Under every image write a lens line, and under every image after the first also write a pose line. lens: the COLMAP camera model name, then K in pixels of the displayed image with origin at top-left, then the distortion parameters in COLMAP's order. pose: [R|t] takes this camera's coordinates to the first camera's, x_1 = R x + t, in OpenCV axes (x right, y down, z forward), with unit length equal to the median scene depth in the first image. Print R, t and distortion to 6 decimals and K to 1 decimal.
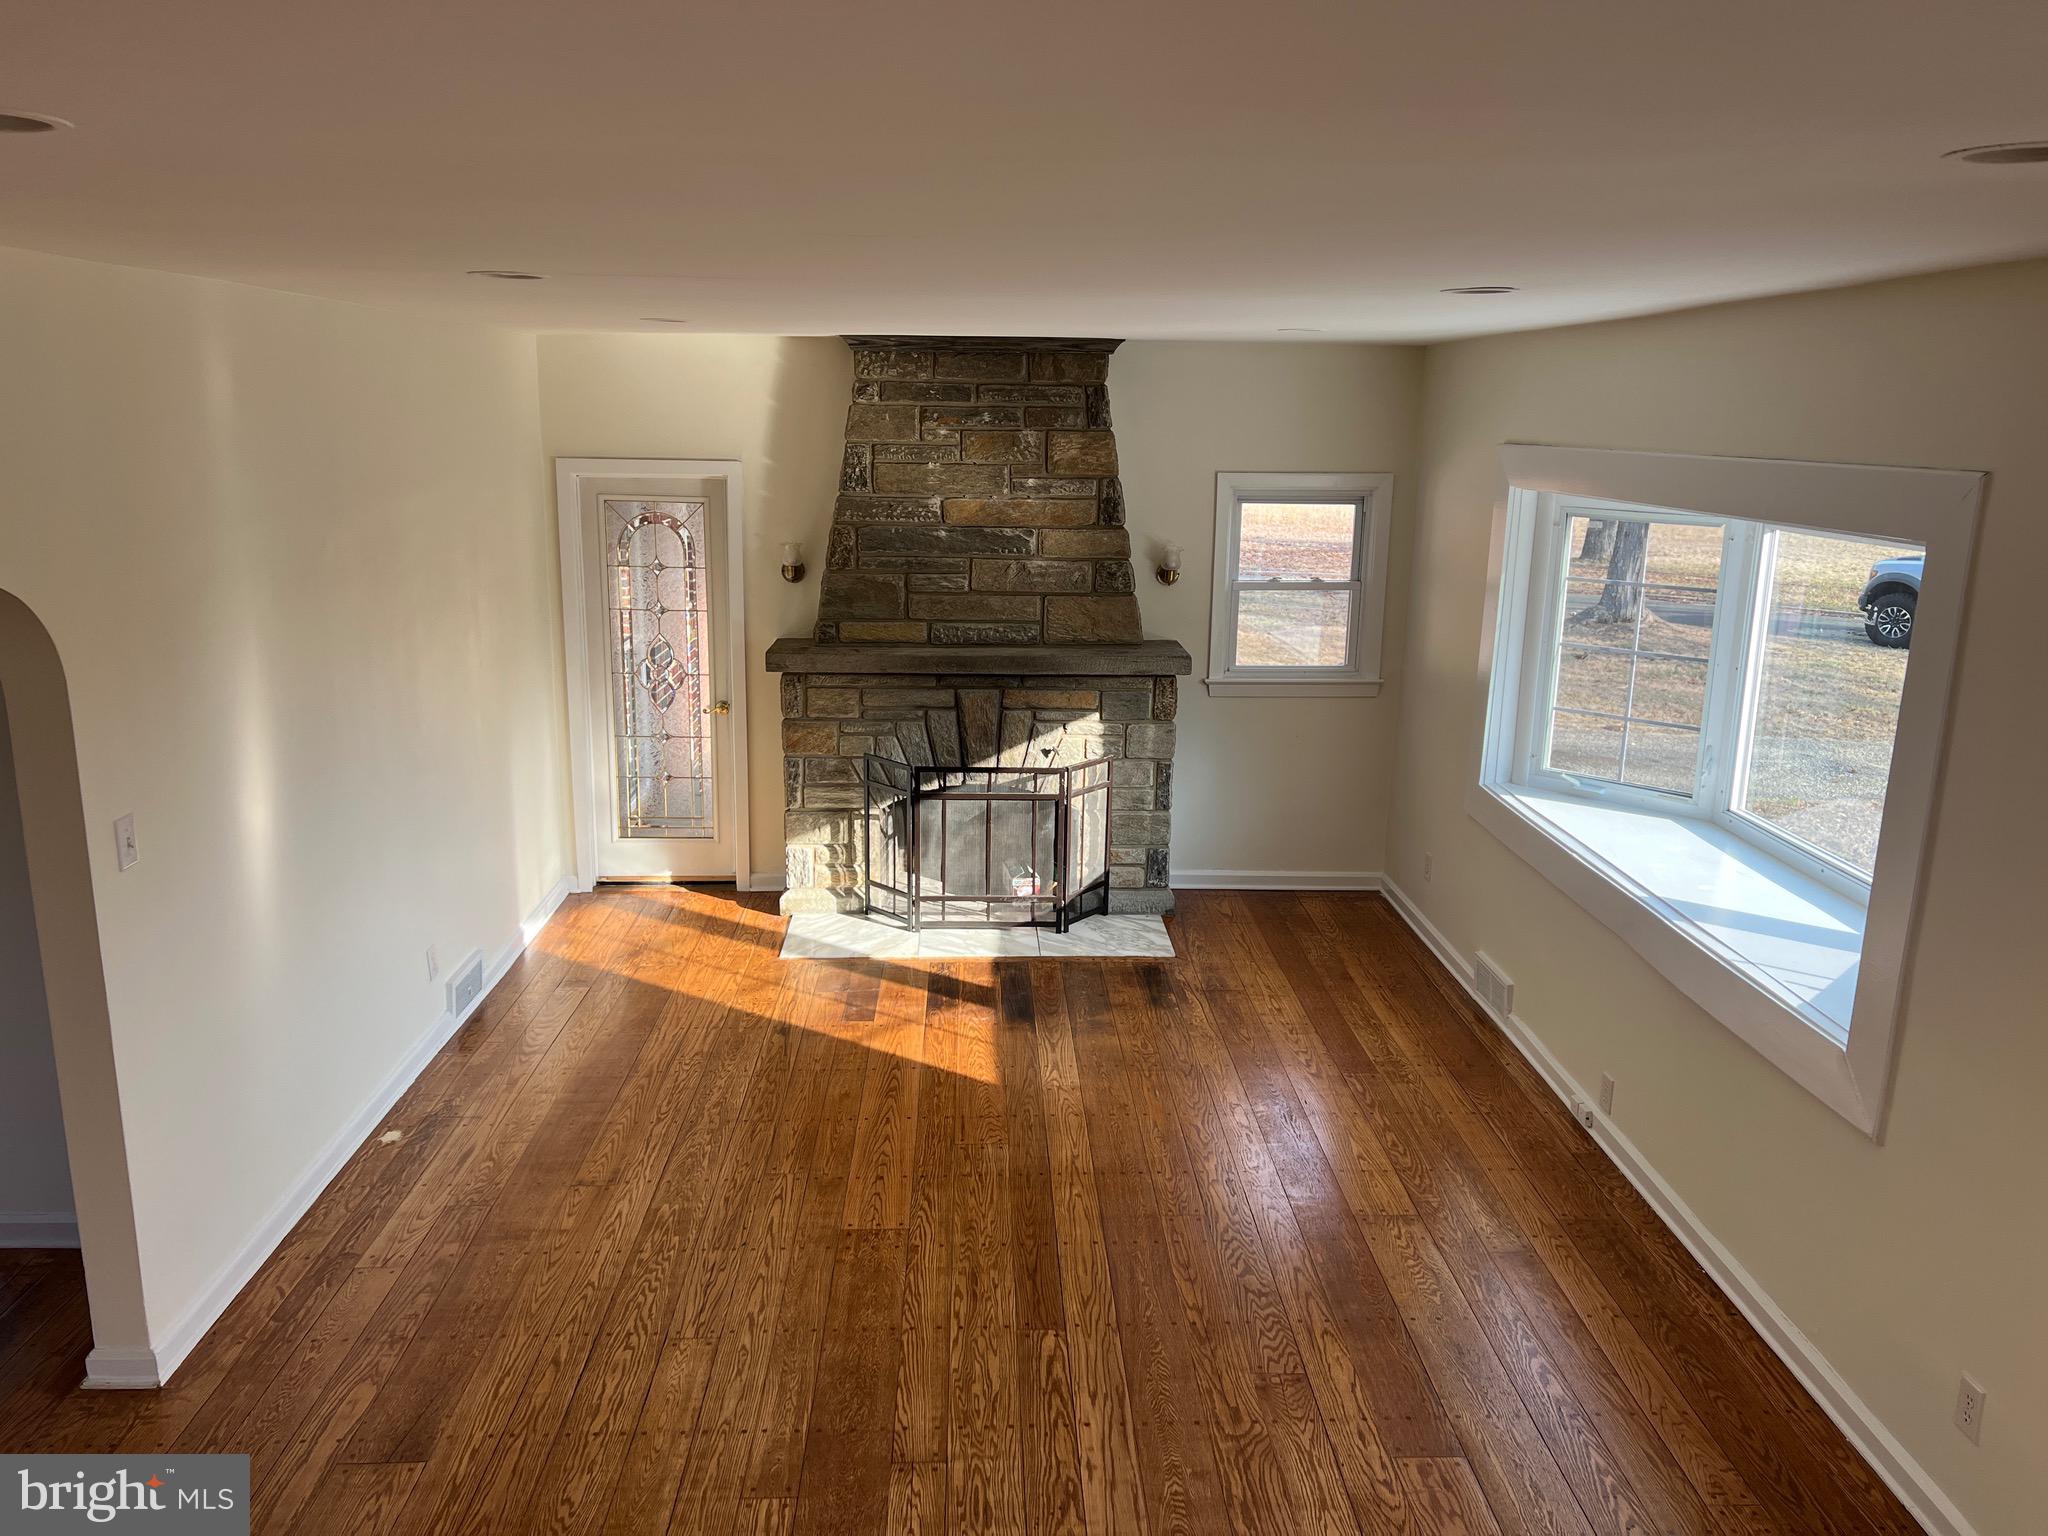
lens RADIAL K [[1528.0, 0, 1049.5], [0, 1528.0, 781.8], [0, 0, 1]] dist [0.062461, -0.068187]
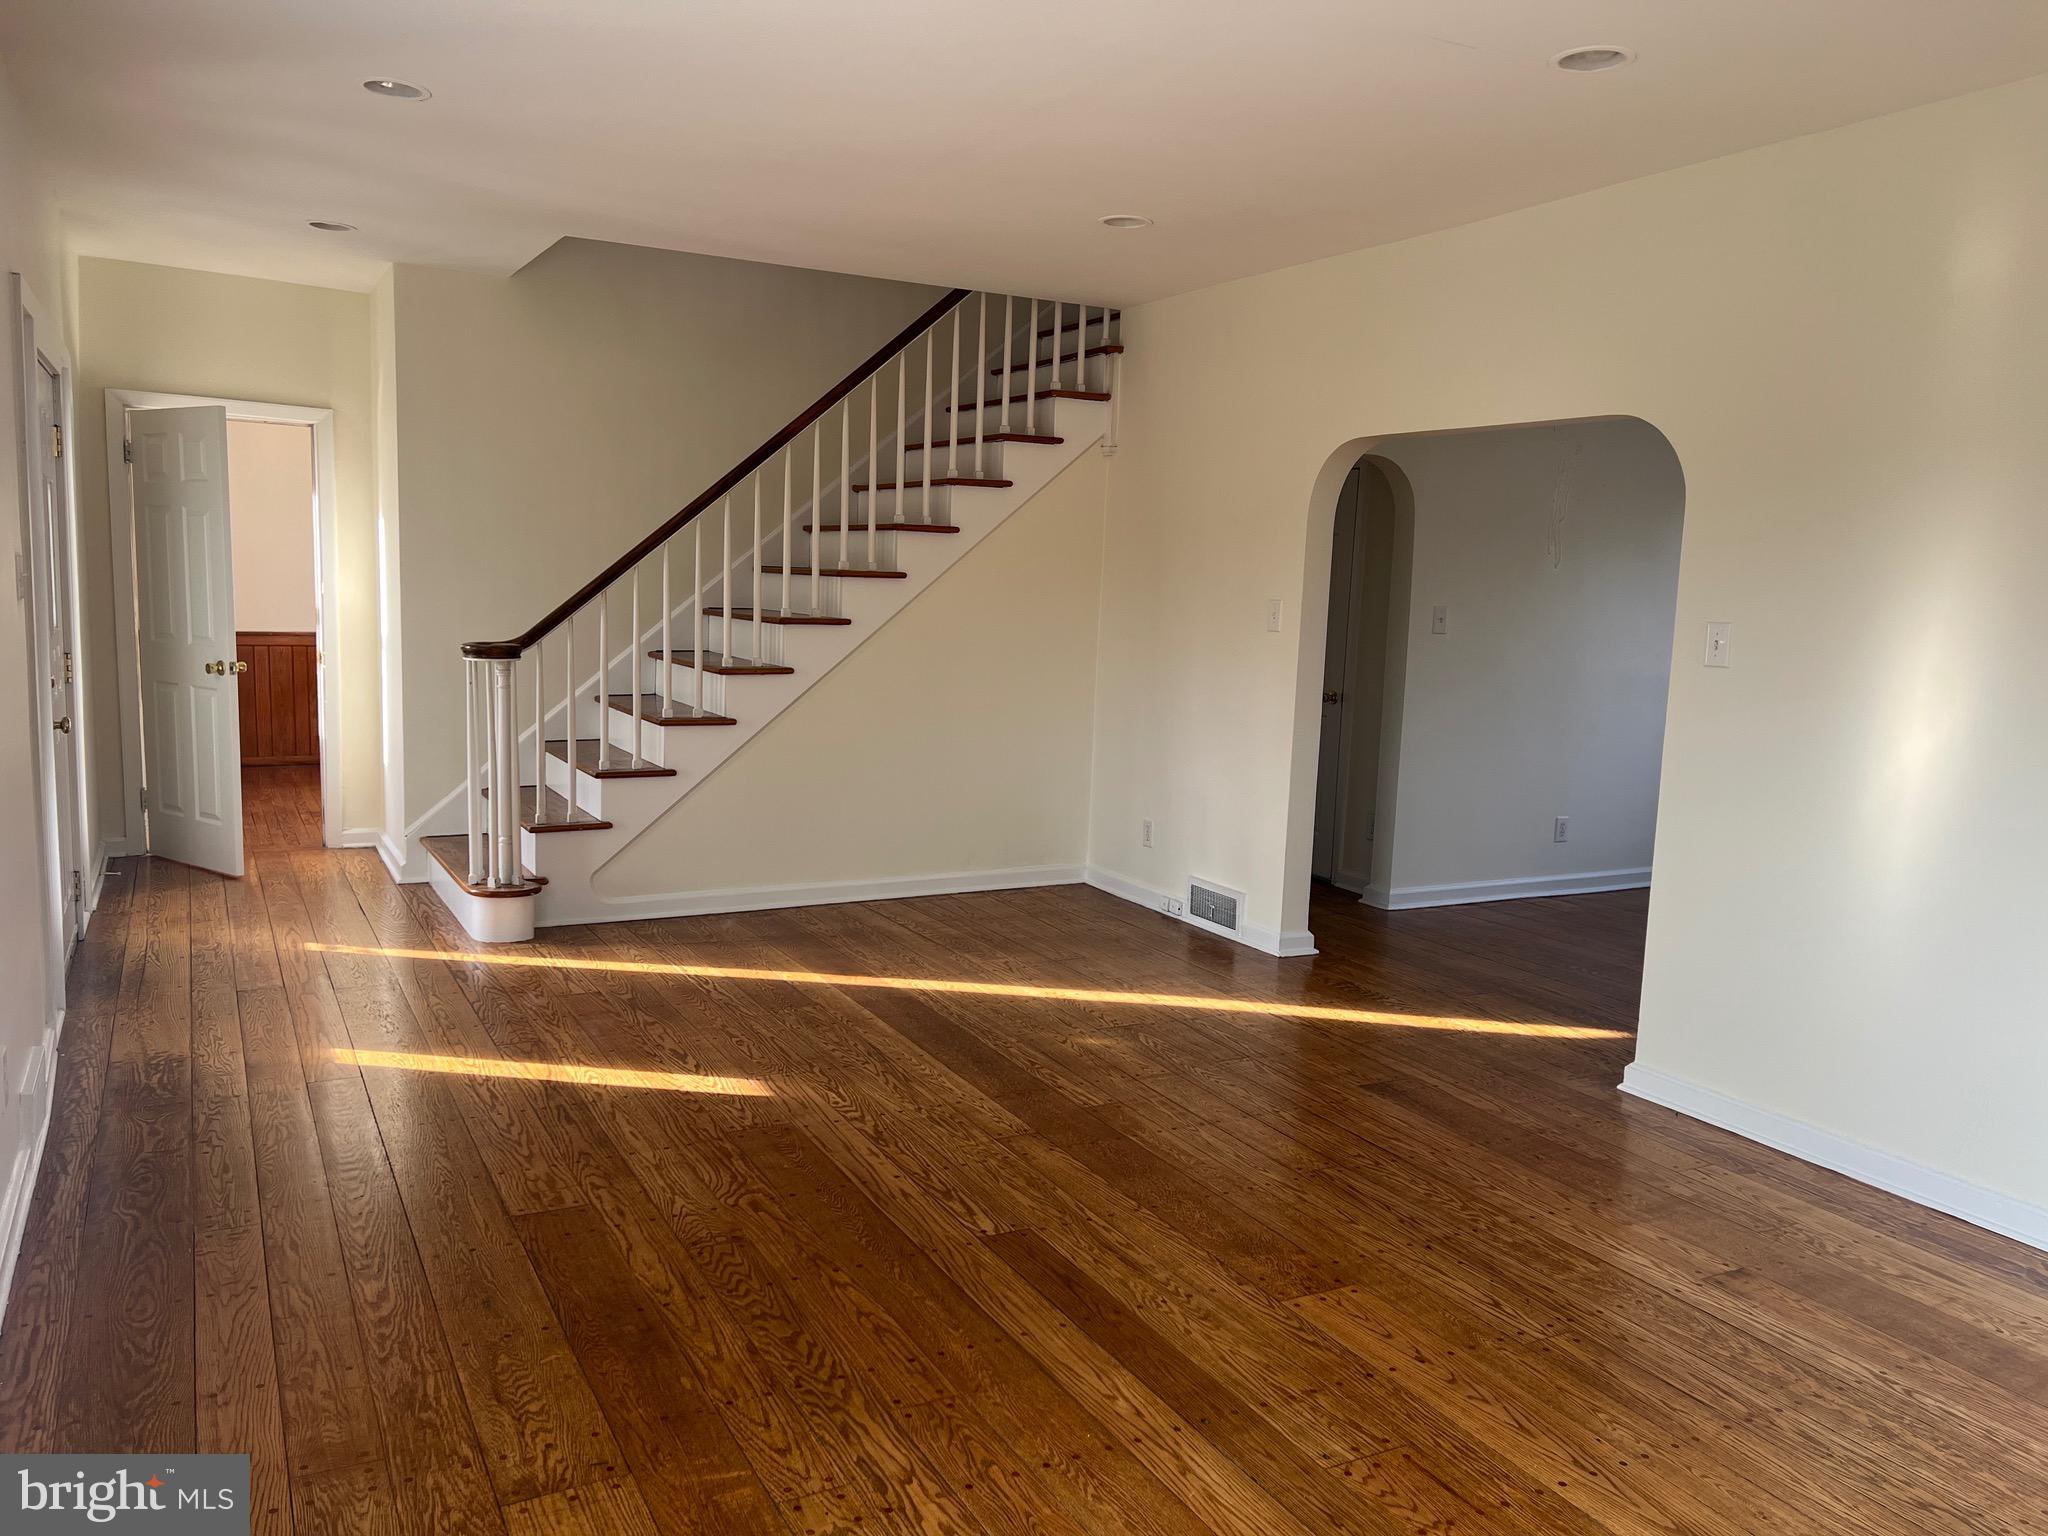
lens RADIAL K [[1528.0, 0, 1002.7], [0, 1528.0, 769.3], [0, 0, 1]] dist [0.062461, -0.068187]
pose [[-0.906908, 0.002604, -0.421321, 0.203555], [-0.149323, 0.933086, 0.327190, -0.091456], [0.393981, 0.359644, -0.845834, 0.943077]]
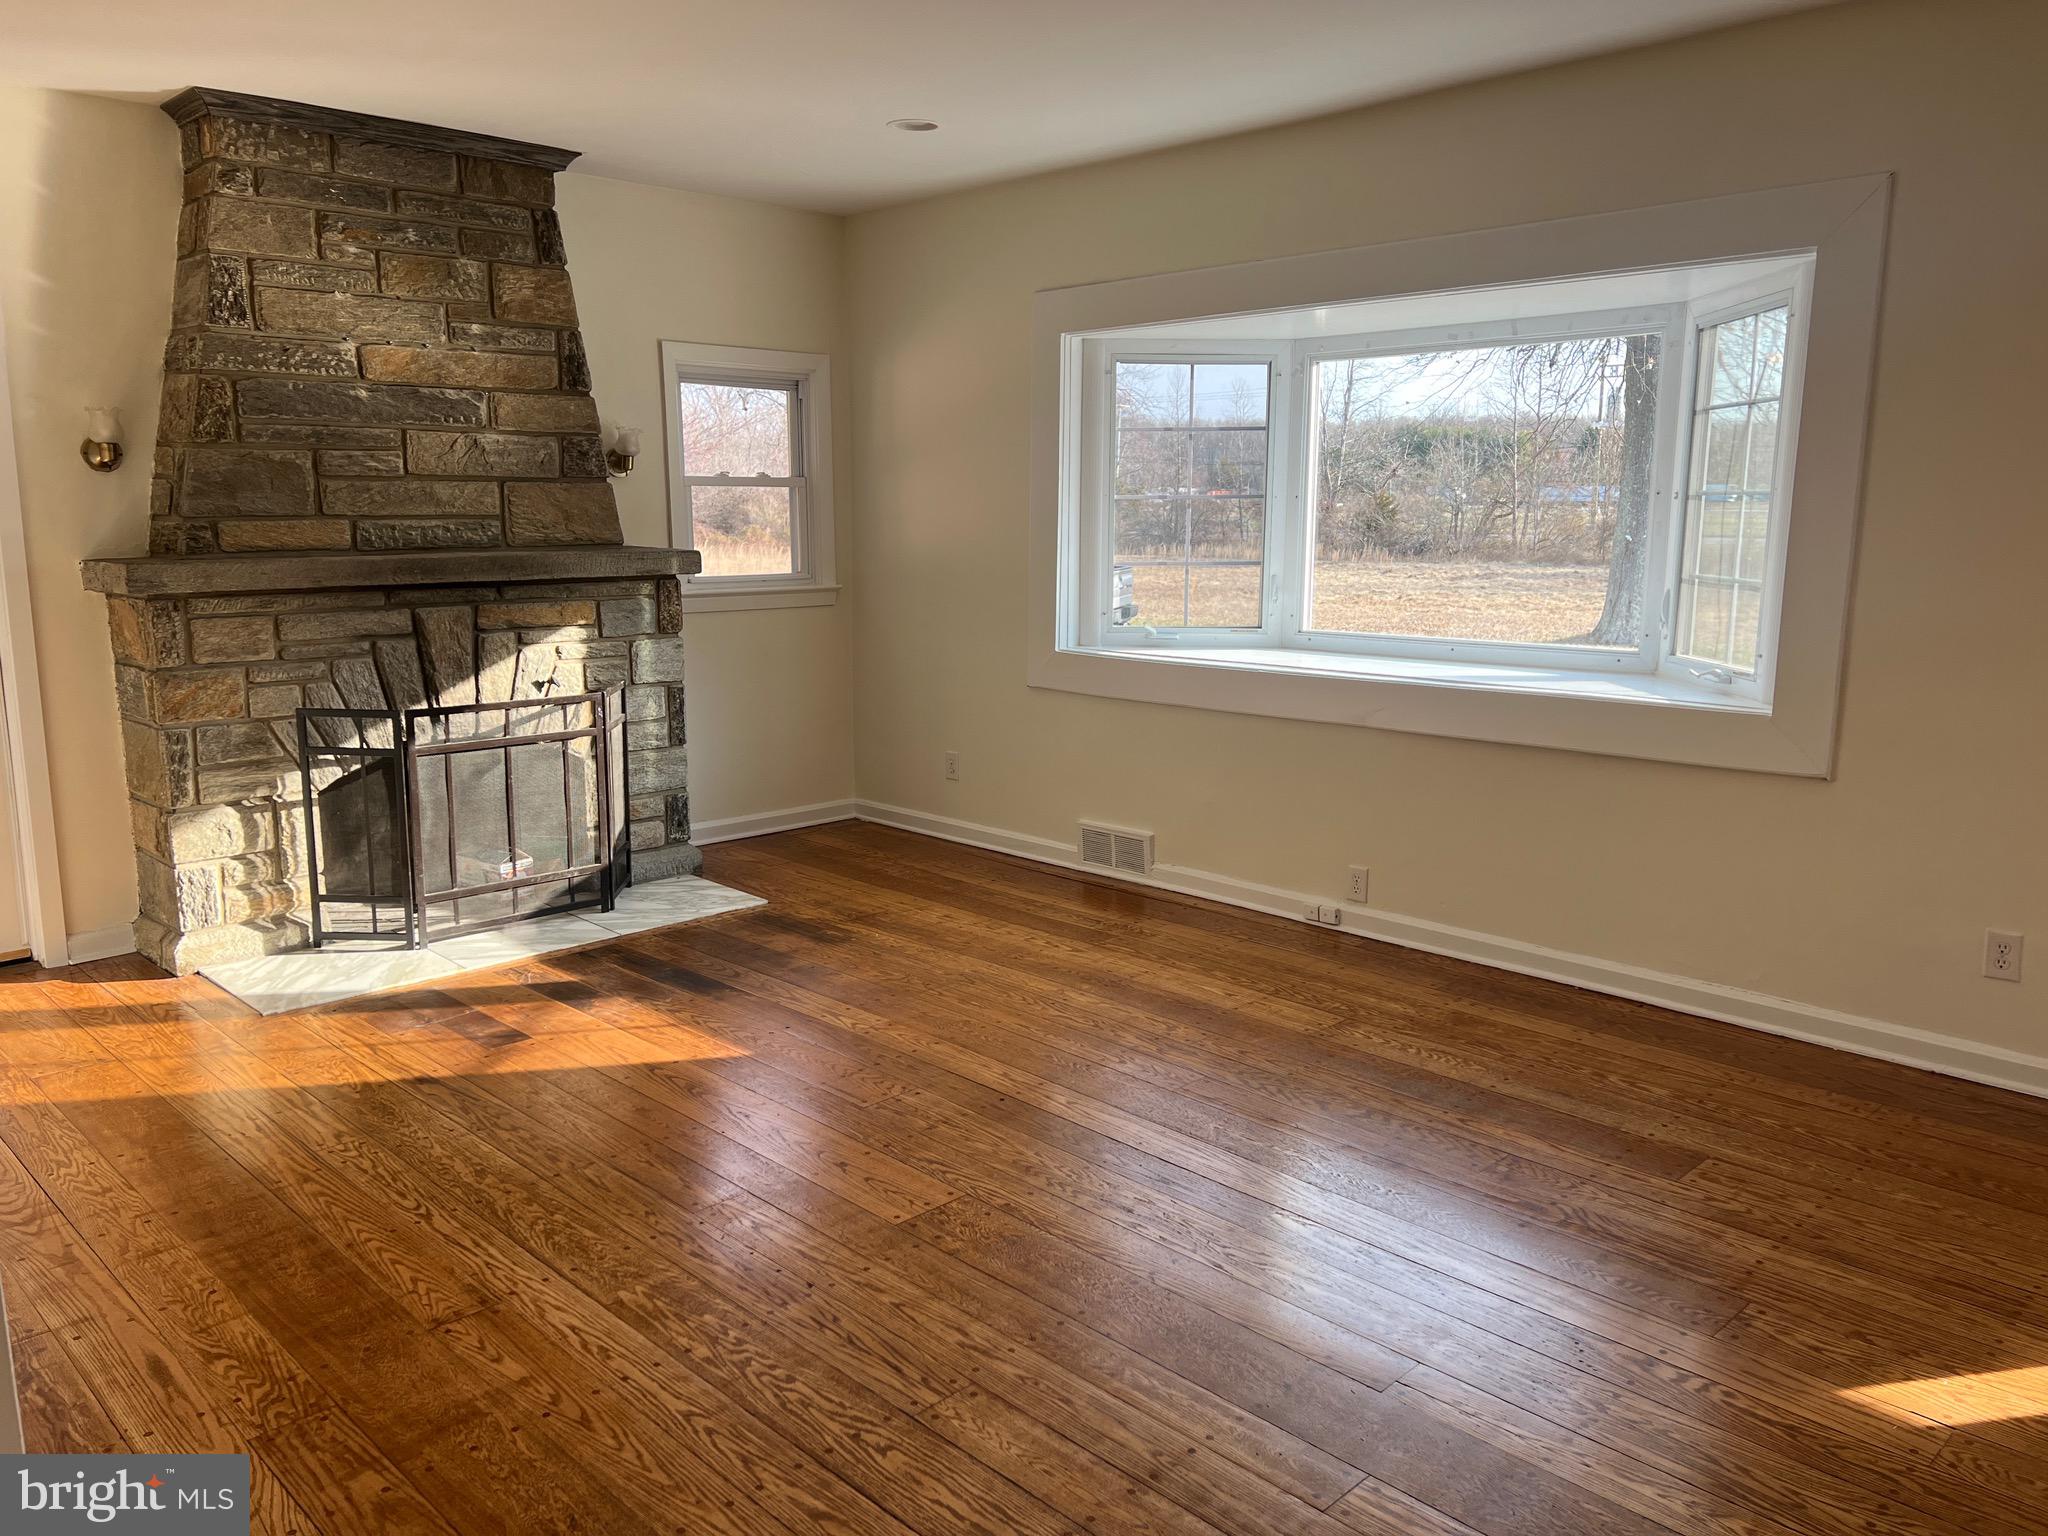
lens RADIAL K [[1528.0, 0, 1044.1], [0, 1528.0, 772.1], [0, 0, 1]] dist [0.062461, -0.068187]
pose [[0.735574, -0.134901, 0.663877, -0.337947], [0.172669, 0.984940, 0.008826, 0.061168], [-0.655069, 0.108139, 0.747790, 0.266827]]
